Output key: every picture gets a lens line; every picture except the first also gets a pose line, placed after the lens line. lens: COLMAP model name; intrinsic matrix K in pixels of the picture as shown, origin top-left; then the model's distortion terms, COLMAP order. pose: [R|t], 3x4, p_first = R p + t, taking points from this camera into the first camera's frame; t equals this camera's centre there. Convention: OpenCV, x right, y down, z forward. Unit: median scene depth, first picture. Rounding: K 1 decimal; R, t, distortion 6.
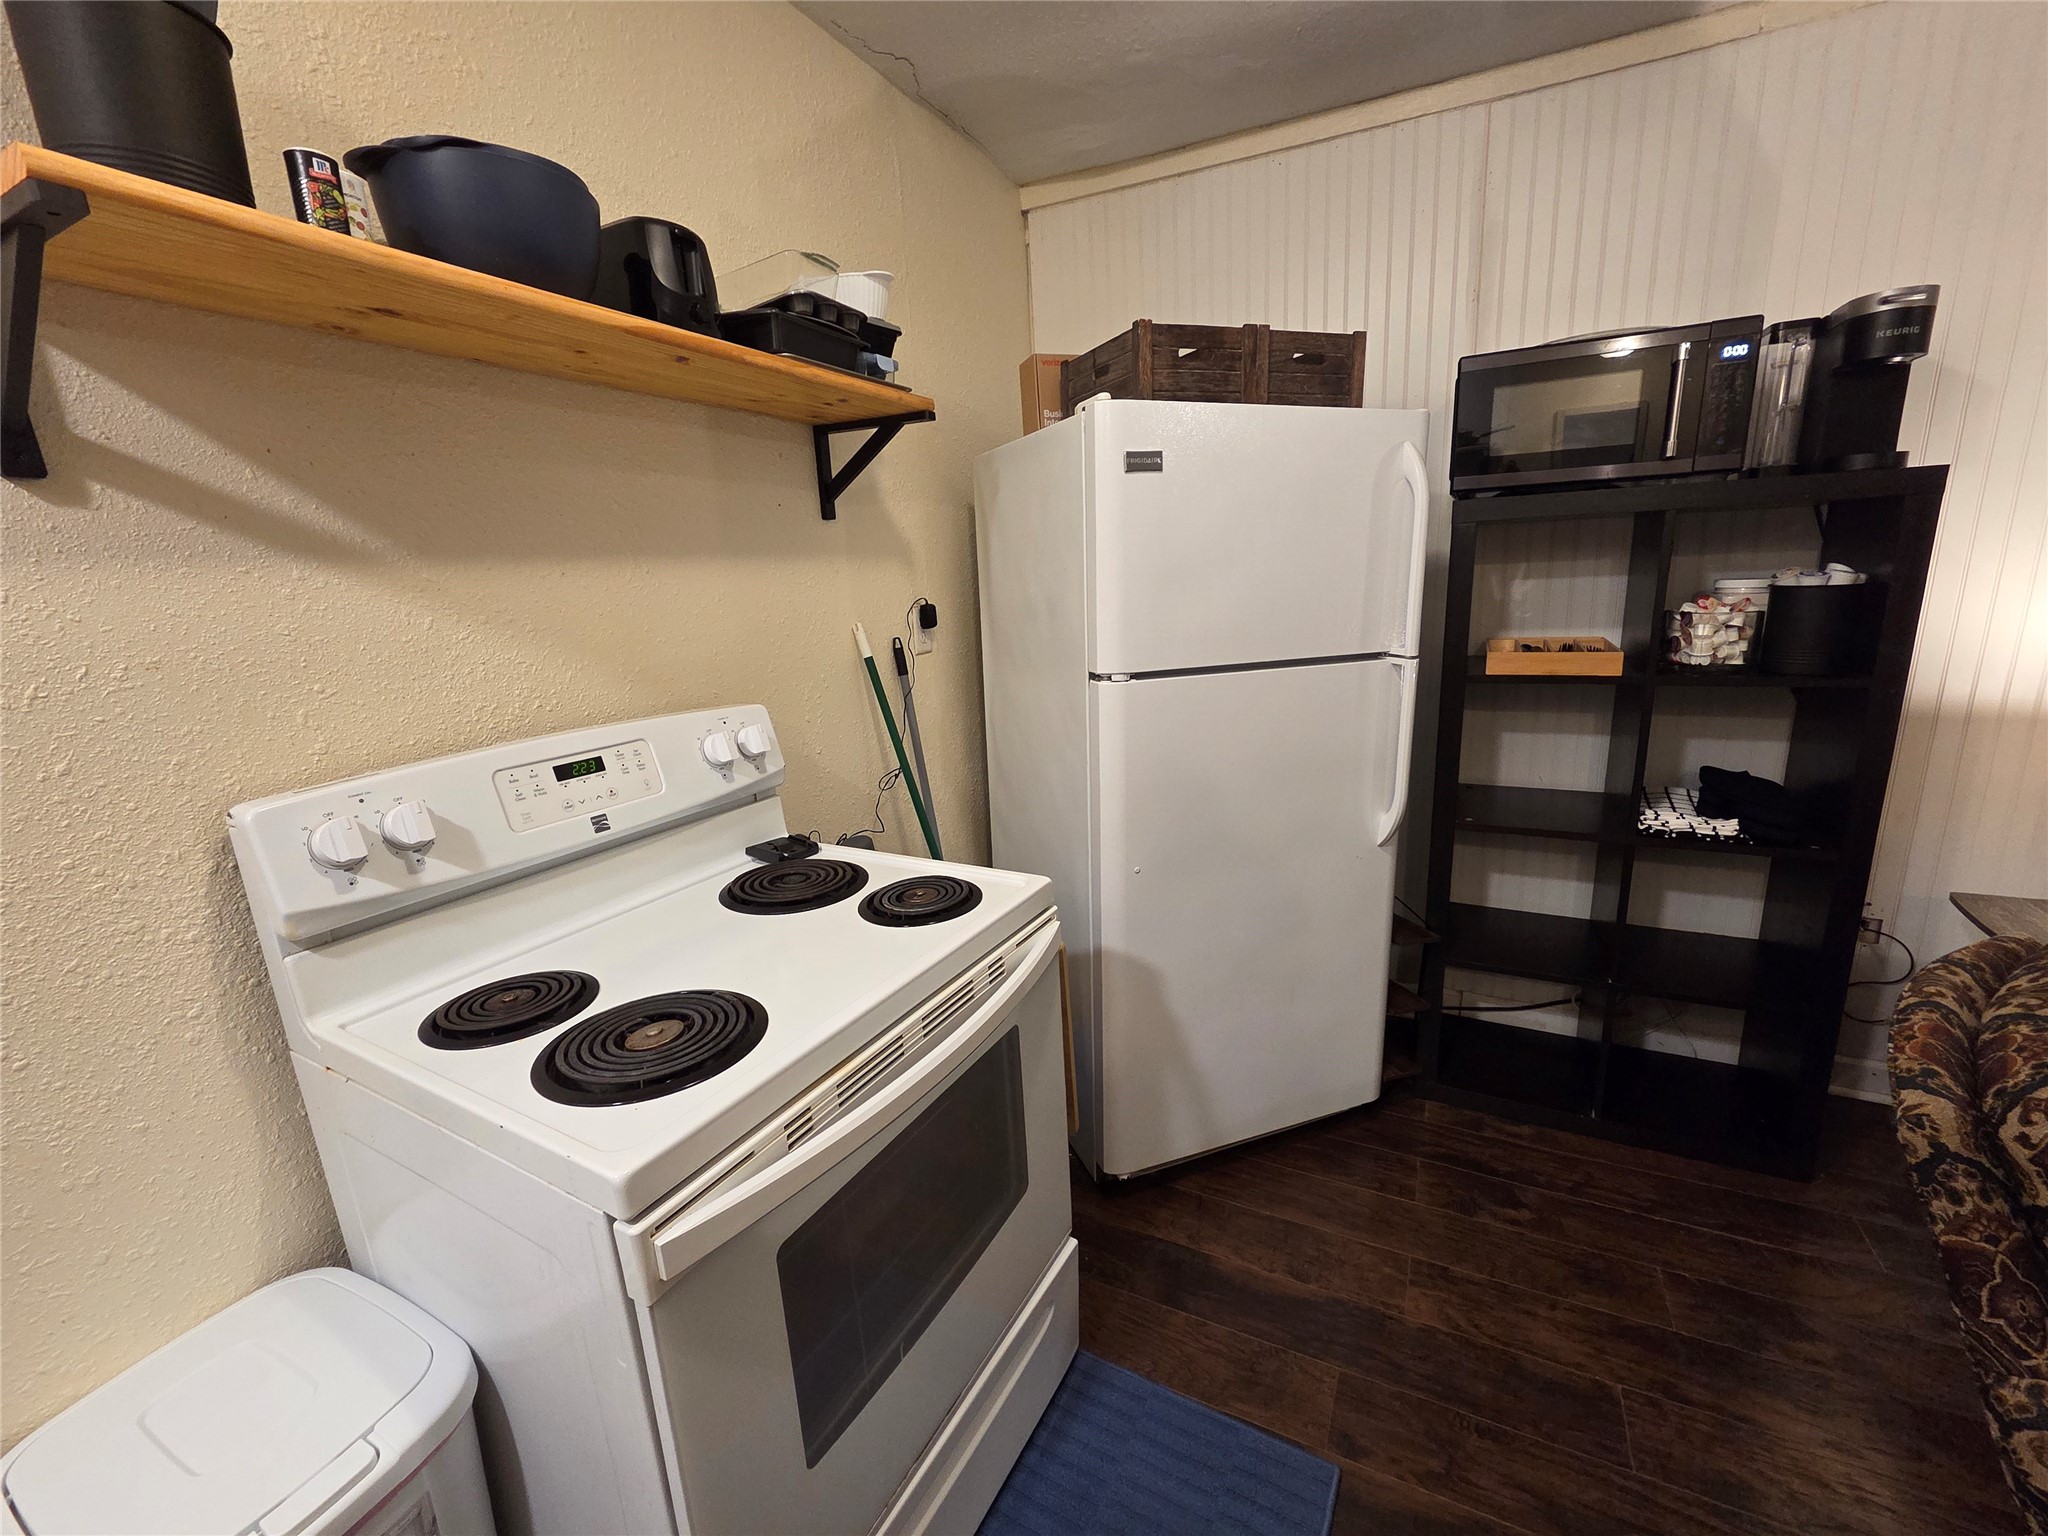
lens RADIAL K [[842.2, 0, 1023.0], [0, 842.2, 770.8], [0, 0, 1]] dist [-0.001579, 0.000106]
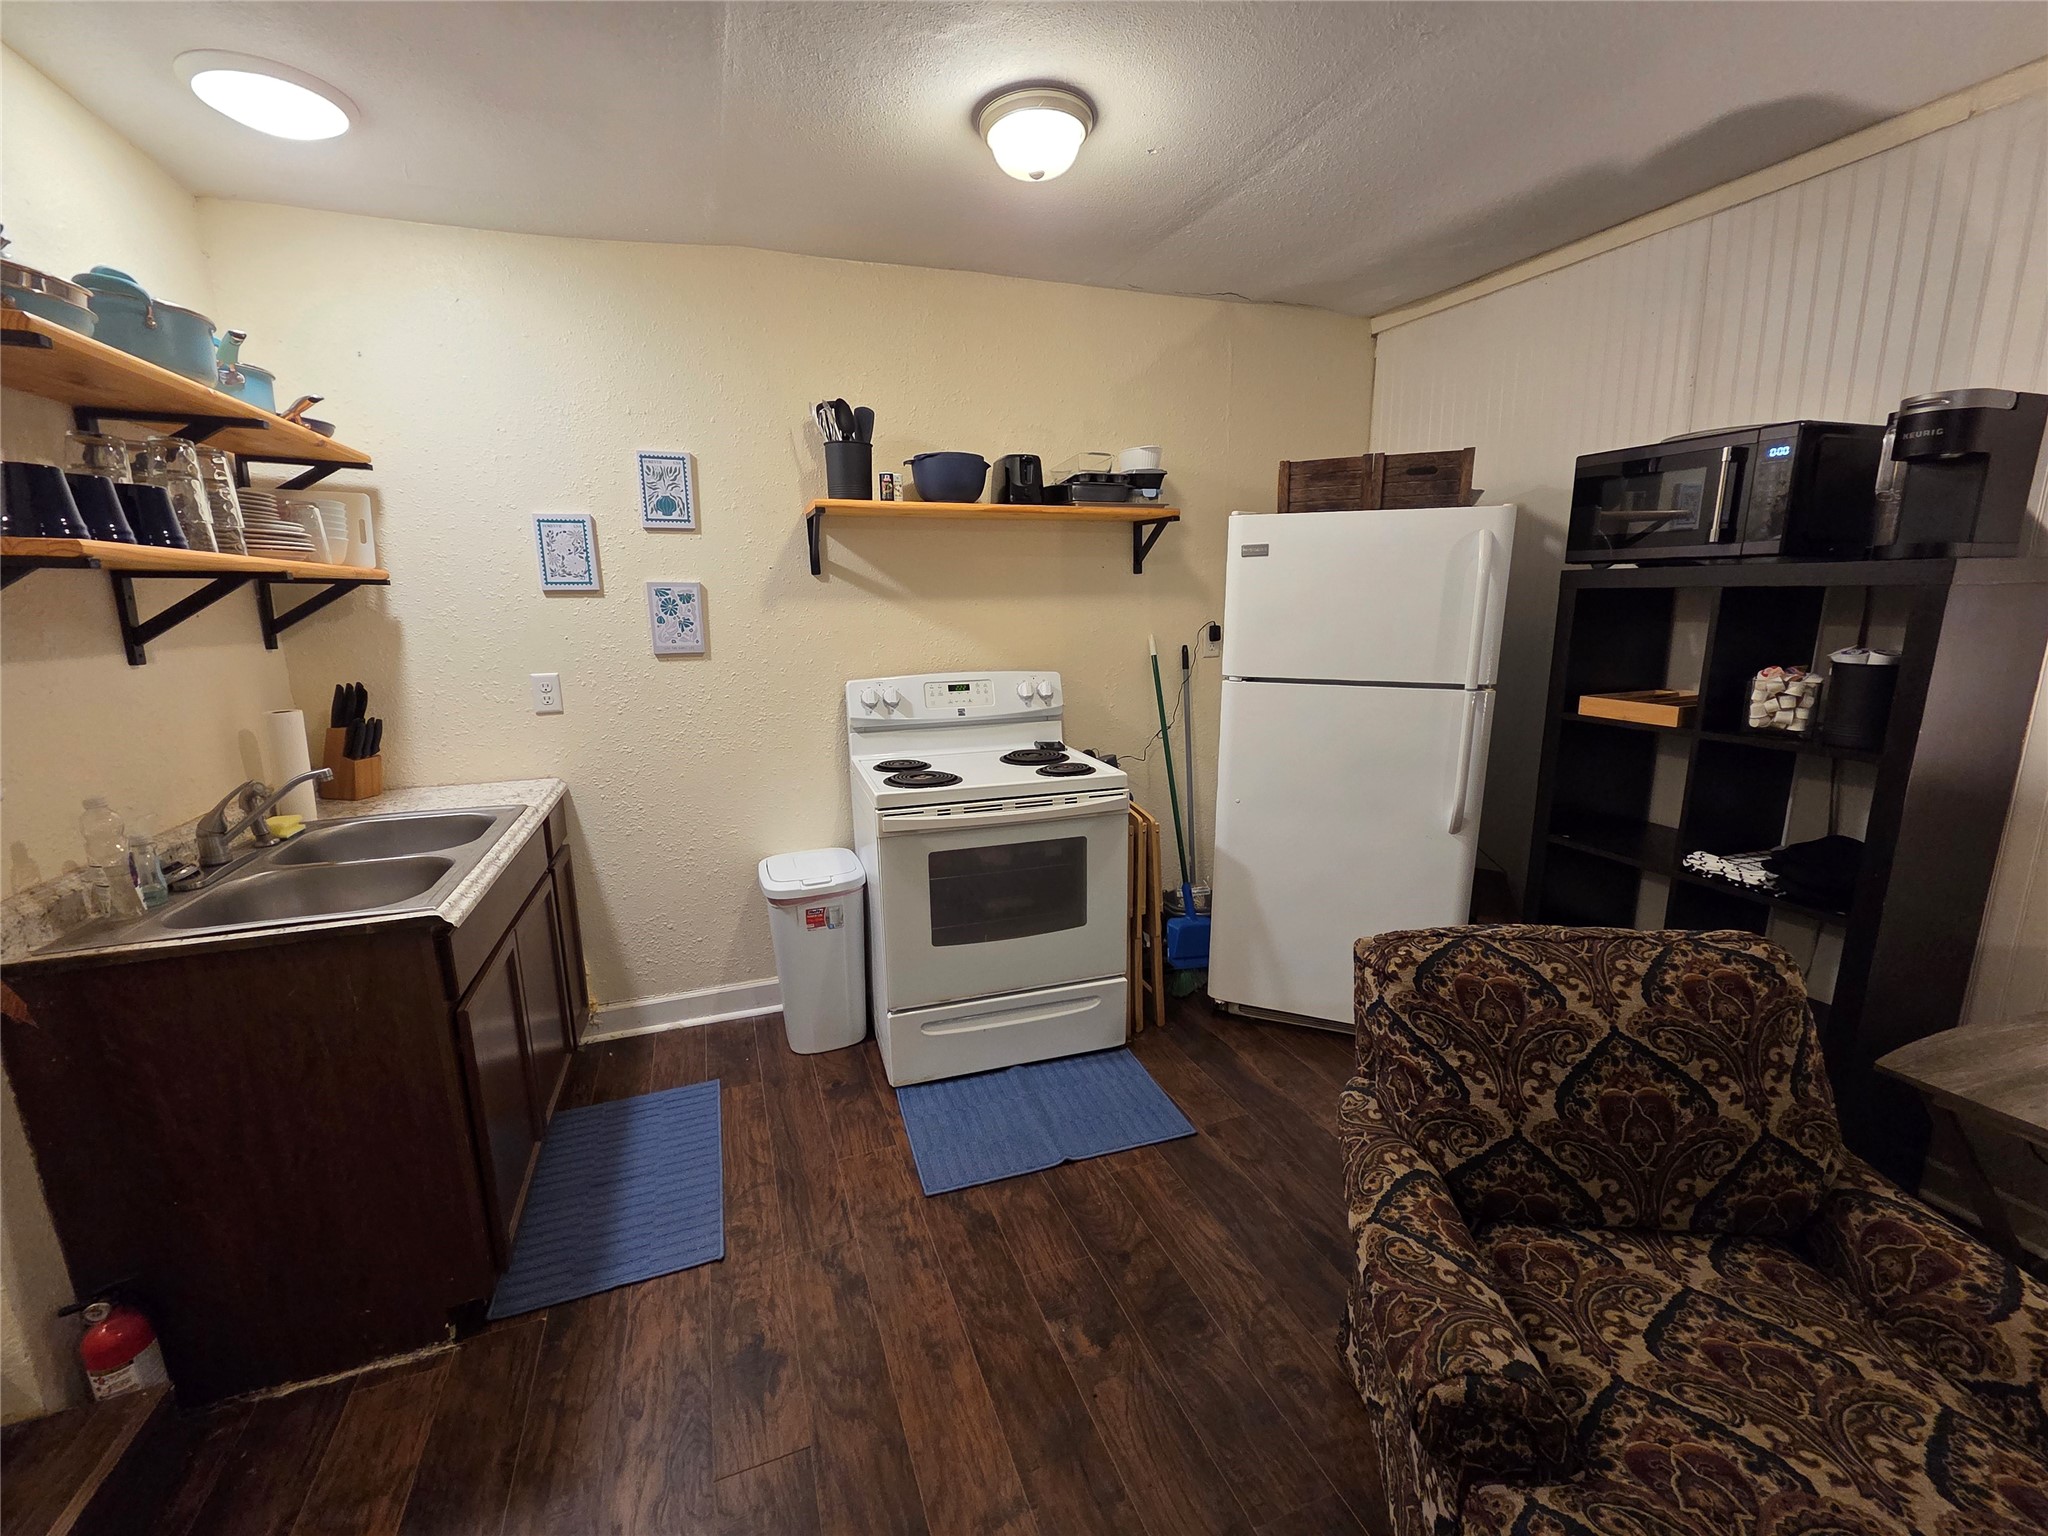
lens RADIAL K [[842.2, 0, 1023.0], [0, 842.2, 770.8], [0, 0, 1]] dist [-0.001579, 0.000106]
pose [[0.737752, 0.176301, -0.651644, 0.827819], [-0.175425, 0.982202, 0.067127, 0.025121], [0.651880, 0.064791, 0.755549, -0.453346]]
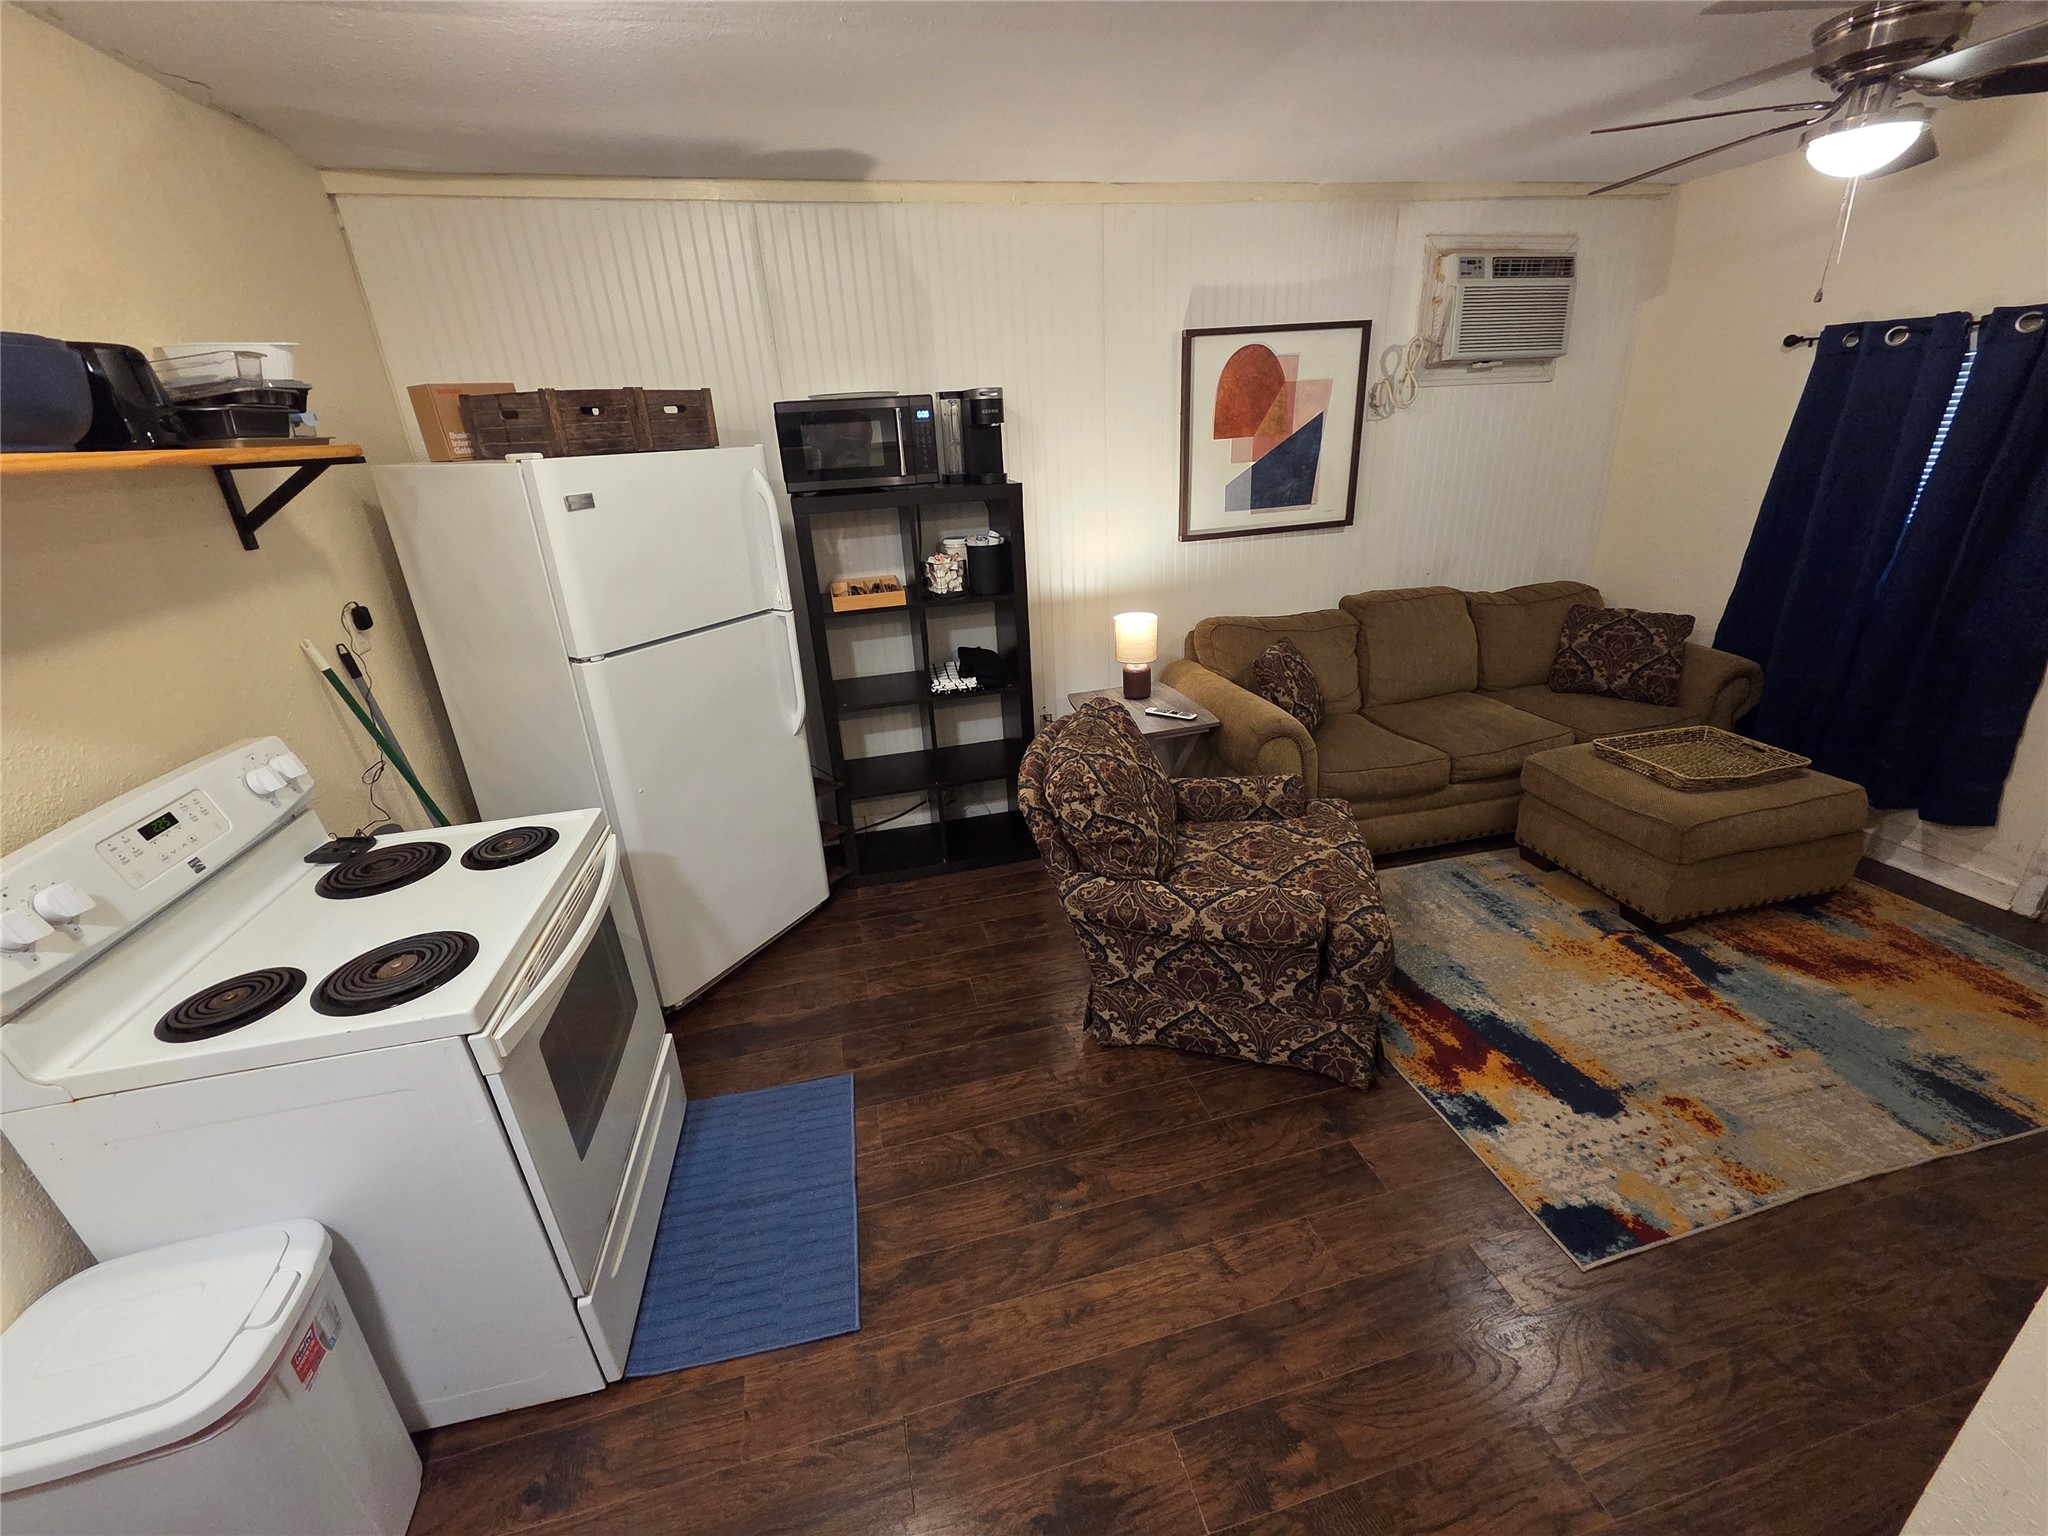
lens RADIAL K [[842.2, 0, 1023.0], [0, 842.2, 770.8], [0, 0, 1]] dist [-0.001579, 0.000106]
pose [[0.754434, -0.246149, 0.608473, -0.219377], [0.166315, 0.968455, 0.185564, -0.065922], [-0.634955, -0.038798, 0.771574, -0.463009]]
